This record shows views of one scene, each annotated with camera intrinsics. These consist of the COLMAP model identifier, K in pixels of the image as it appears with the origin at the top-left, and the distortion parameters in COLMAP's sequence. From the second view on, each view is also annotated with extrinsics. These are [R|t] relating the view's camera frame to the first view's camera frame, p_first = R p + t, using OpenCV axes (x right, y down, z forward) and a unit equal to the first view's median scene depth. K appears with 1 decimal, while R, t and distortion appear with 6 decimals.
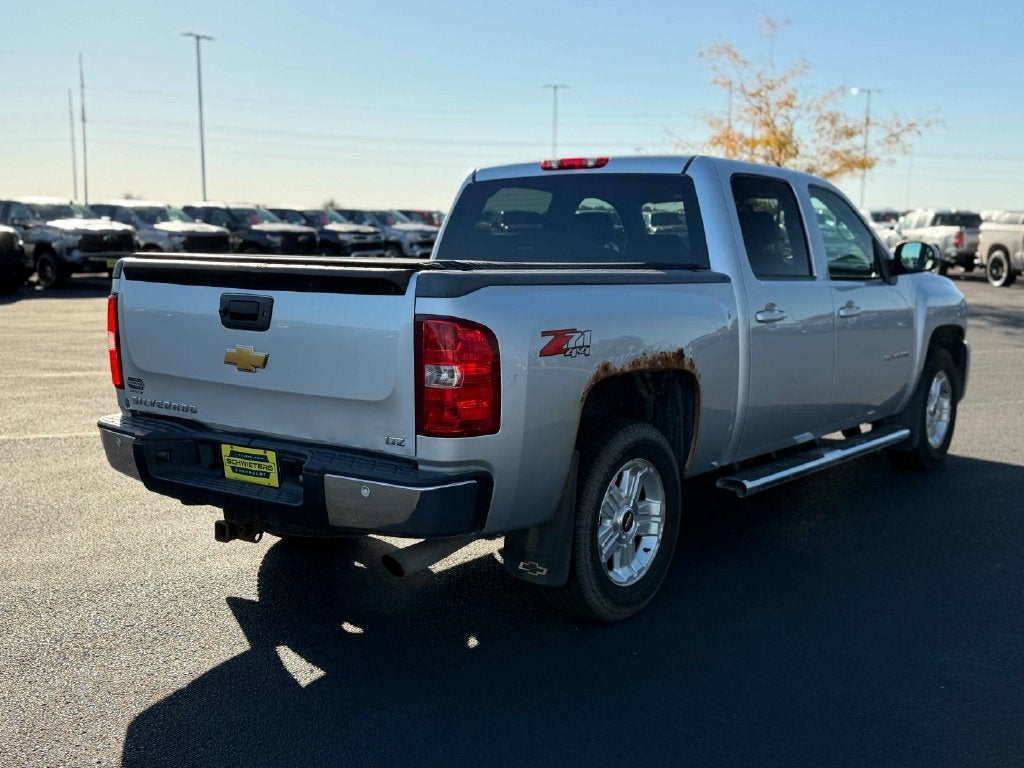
lens RADIAL K [[1101.9, 0, 518.0], [0, 1101.9, 380.9], [0, 0, 1]] dist [0.063344, 0.000000]
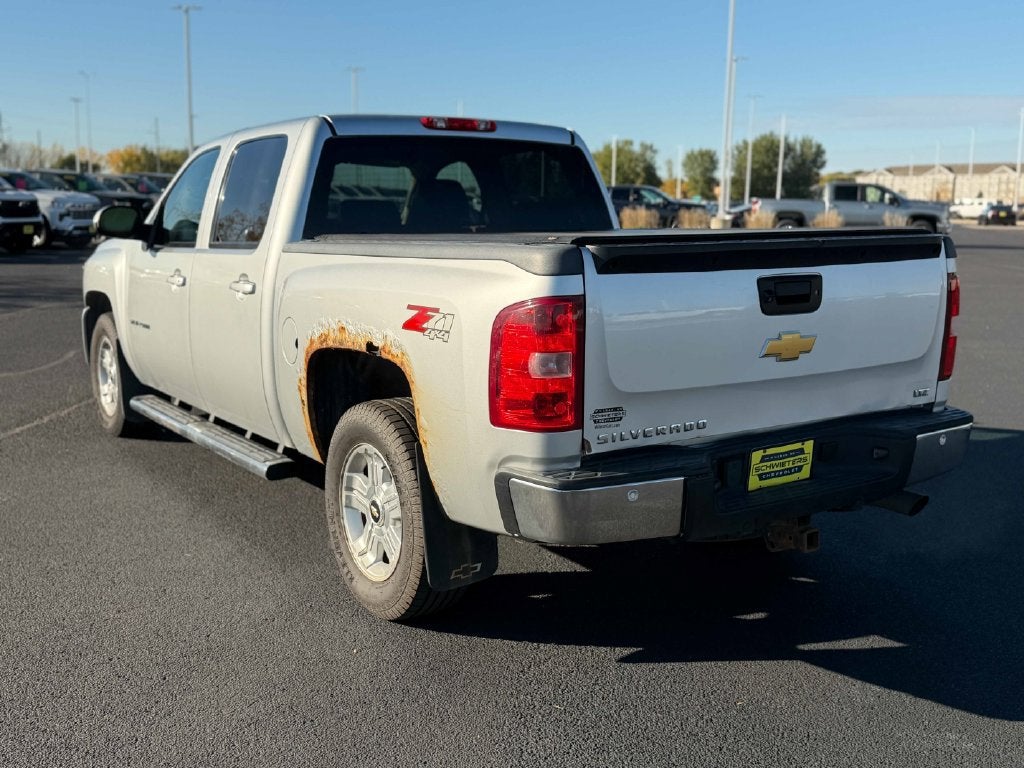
lens RADIAL K [[1101.9, 0, 514.0], [0, 1101.9, 382.3], [0, 0, 1]] dist [0.063344, 0.000000]
pose [[0.339602, -0.160121, 0.926840, -1.104985], [0.124375, 0.984394, 0.124493, -0.124339], [-0.932310, 0.072997, 0.354217, 0.858832]]
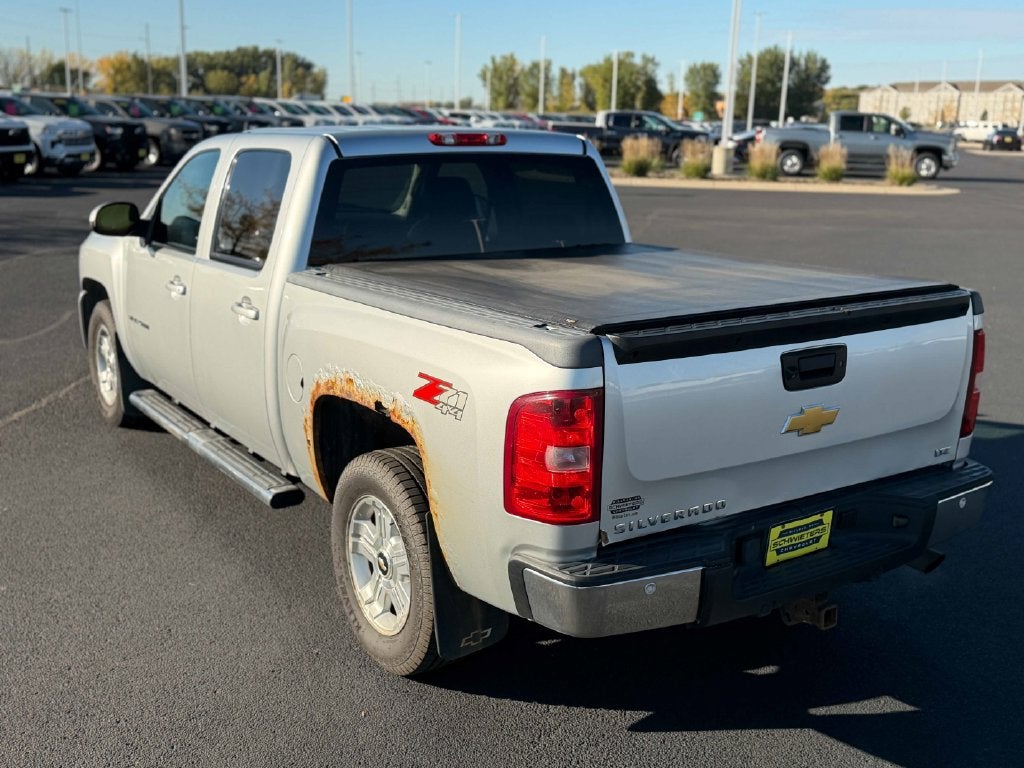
lens RADIAL K [[1101.9, 0, 513.2], [0, 1101.9, 379.2], [0, 0, 1]] dist [0.063344, 0.000000]
pose [[0.338974, -0.222343, 0.914145, -1.065302], [0.113860, 0.974225, 0.194735, -0.236224], [-0.933880, 0.038075, 0.355553, 0.873610]]
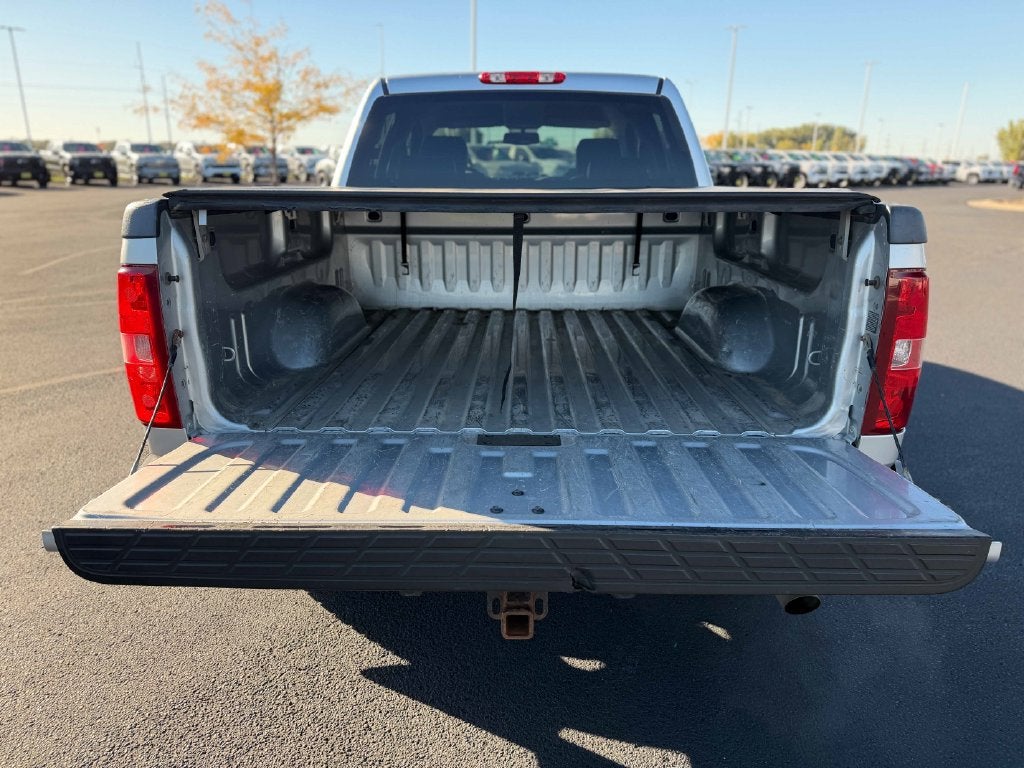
lens RADIAL K [[723.5, 0, 513.0], [0, 723.5, 387.9], [0, 0, 1]] dist [0.011933, -0.006436]
pose [[0.805376, -0.178361, 0.565294, -0.464104], [0.081301, 0.977882, 0.192712, -0.078955], [-0.587163, -0.109247, 0.802063, 0.646488]]
